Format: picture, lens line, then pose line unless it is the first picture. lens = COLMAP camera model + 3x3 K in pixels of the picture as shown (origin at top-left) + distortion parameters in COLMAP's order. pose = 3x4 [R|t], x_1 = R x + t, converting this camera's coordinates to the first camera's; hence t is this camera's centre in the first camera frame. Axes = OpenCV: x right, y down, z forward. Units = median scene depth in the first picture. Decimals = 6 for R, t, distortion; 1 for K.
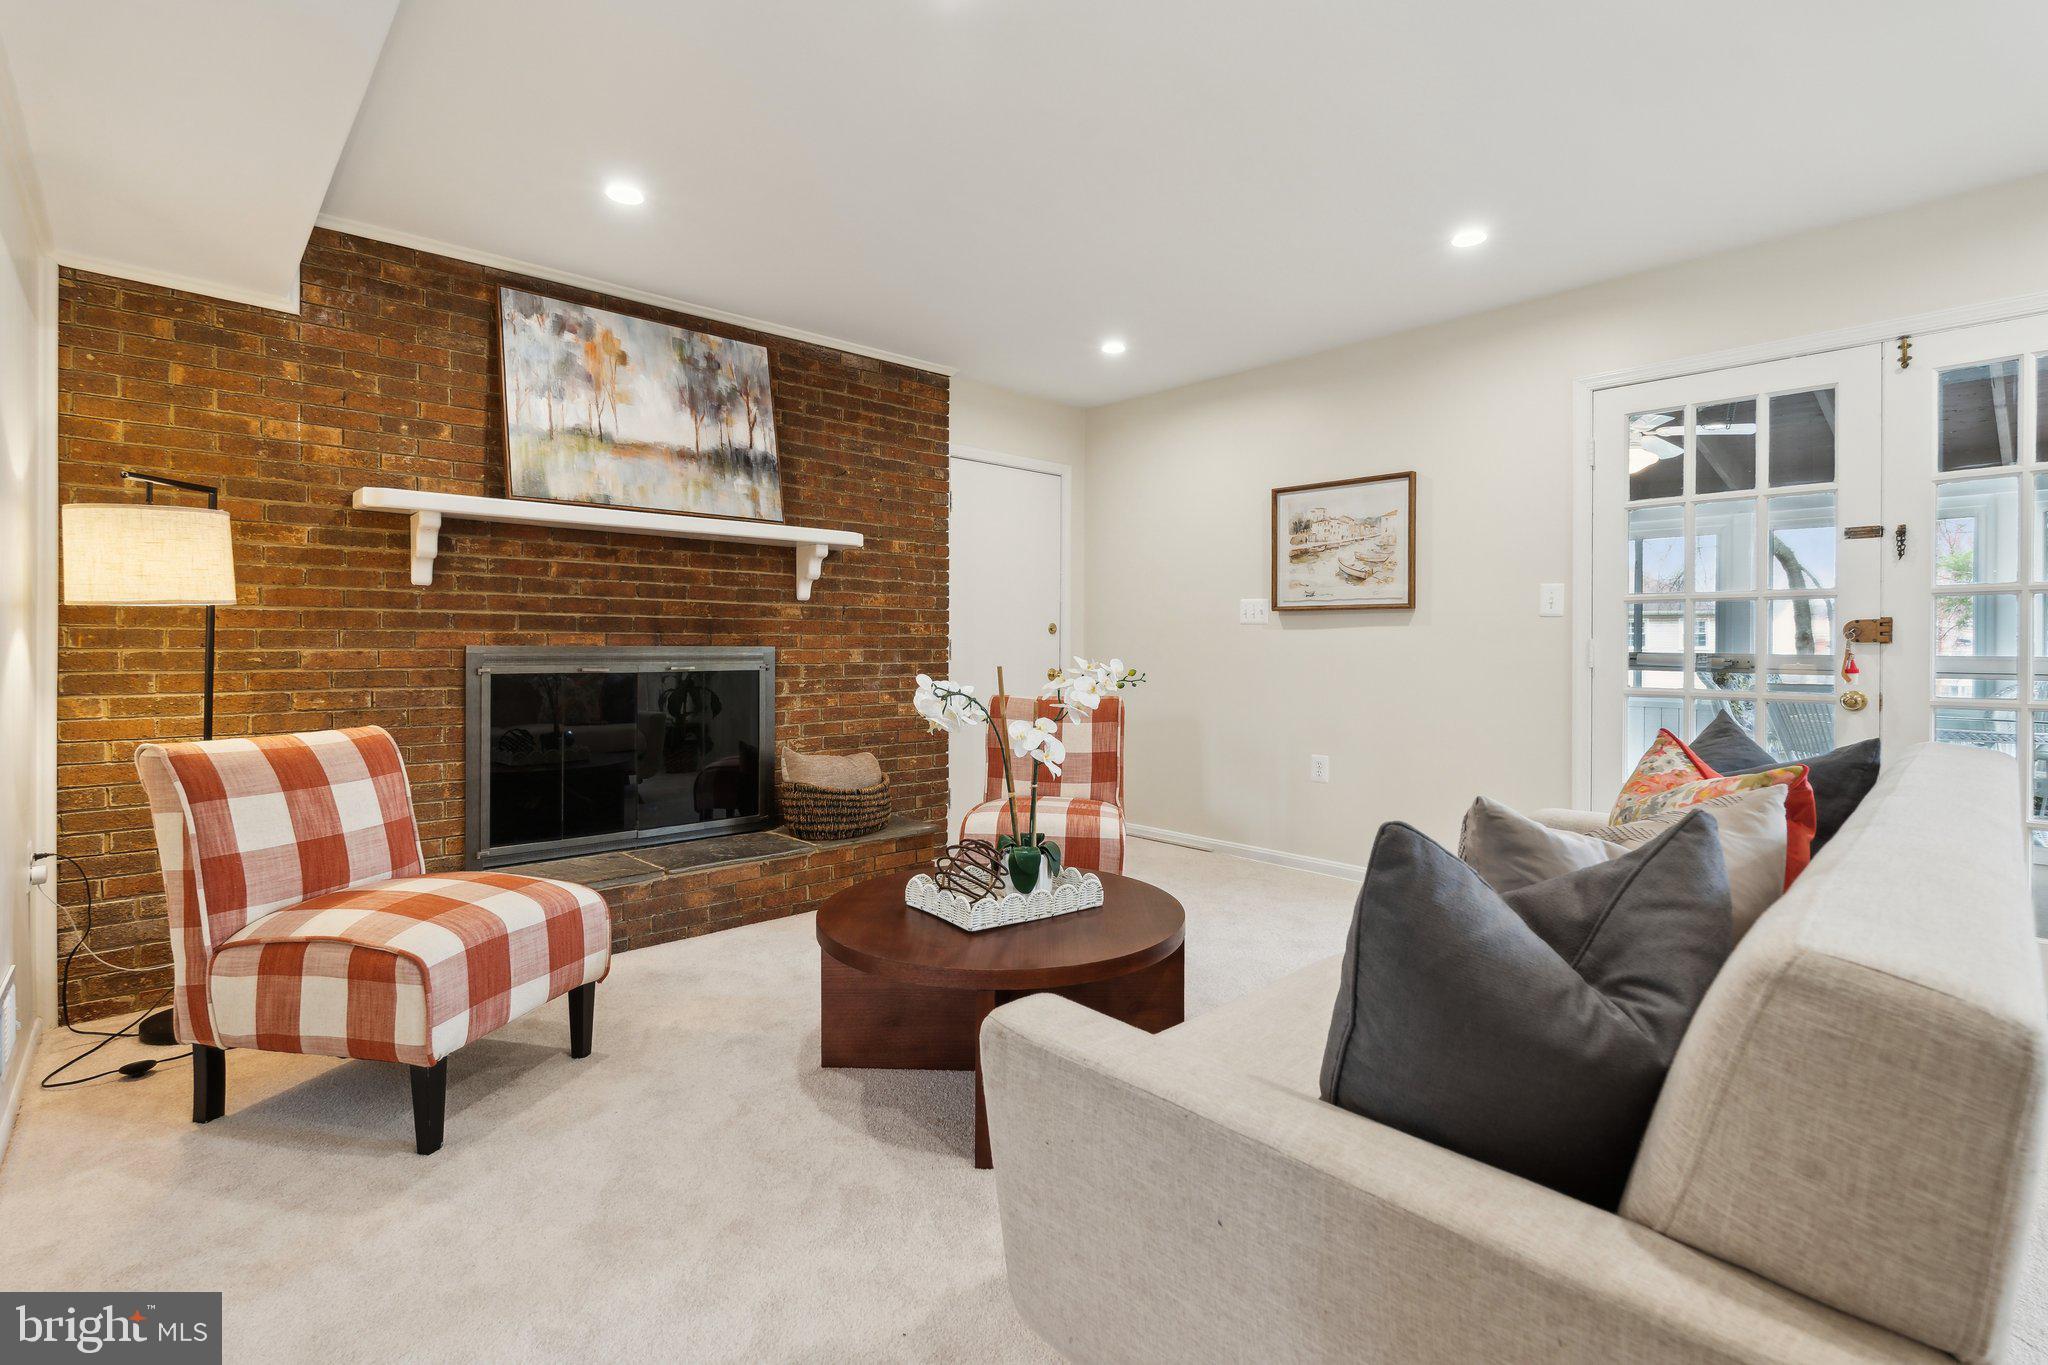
lens RADIAL K [[934.3, 0, 999.6], [0, 934.3, 640.1], [0, 0, 1]] dist [-0.003957, -0.000529]
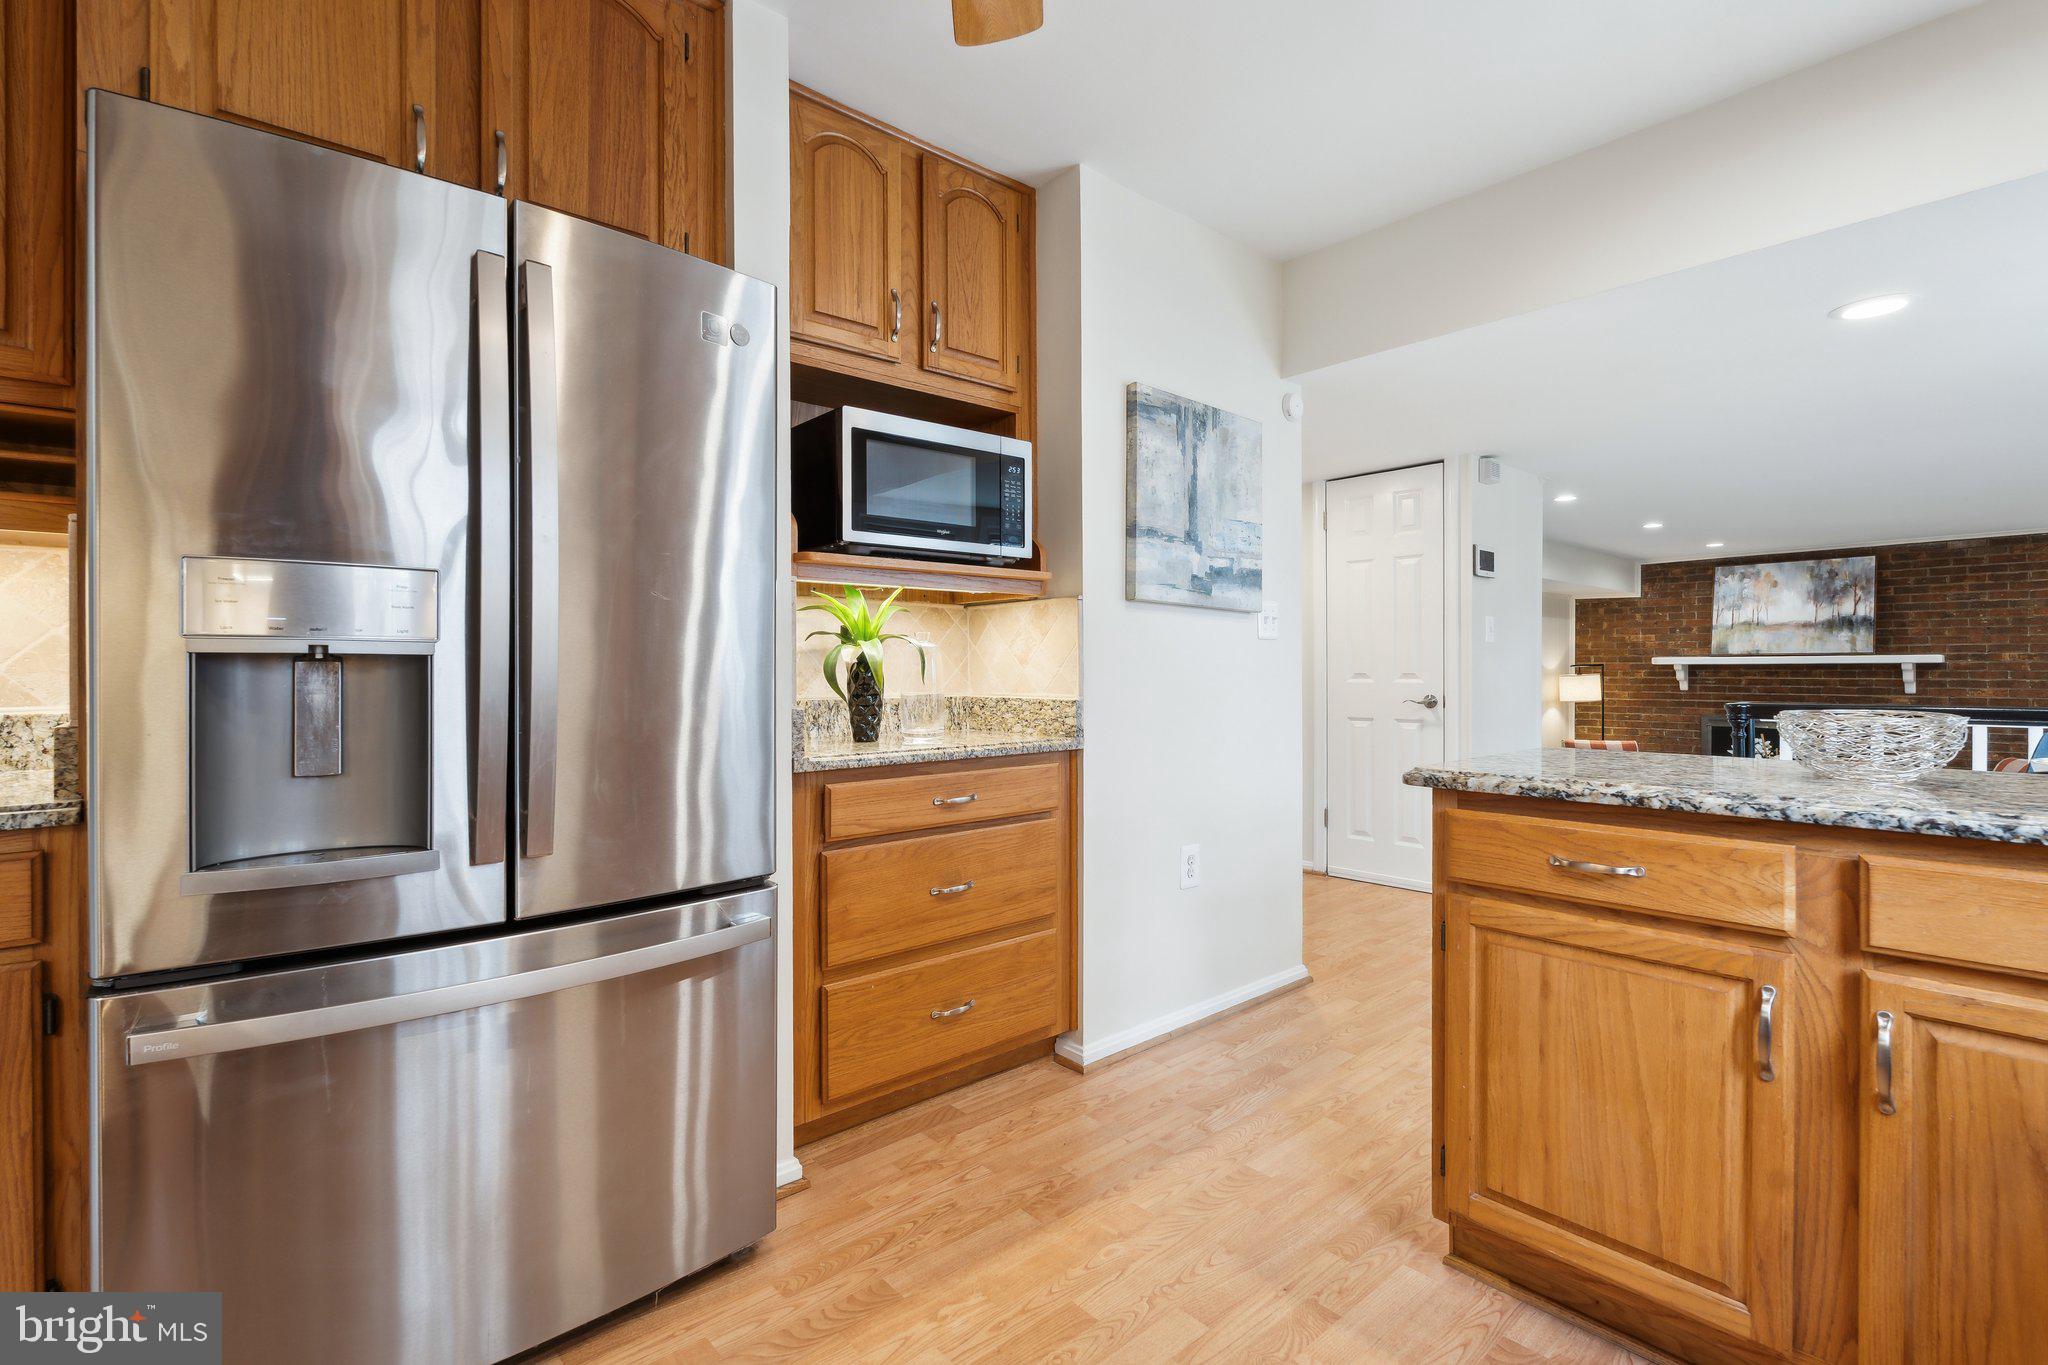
lens RADIAL K [[934.3, 0, 1014.4], [0, 934.3, 674.9], [0, 0, 1]] dist [-0.003957, -0.000529]
pose [[-0.021839, 0.001096, -0.999761, 1.822259], [0.005653, 0.999984, 0.000972, -0.104009], [0.999746, -0.005631, -0.021844, -0.732157]]
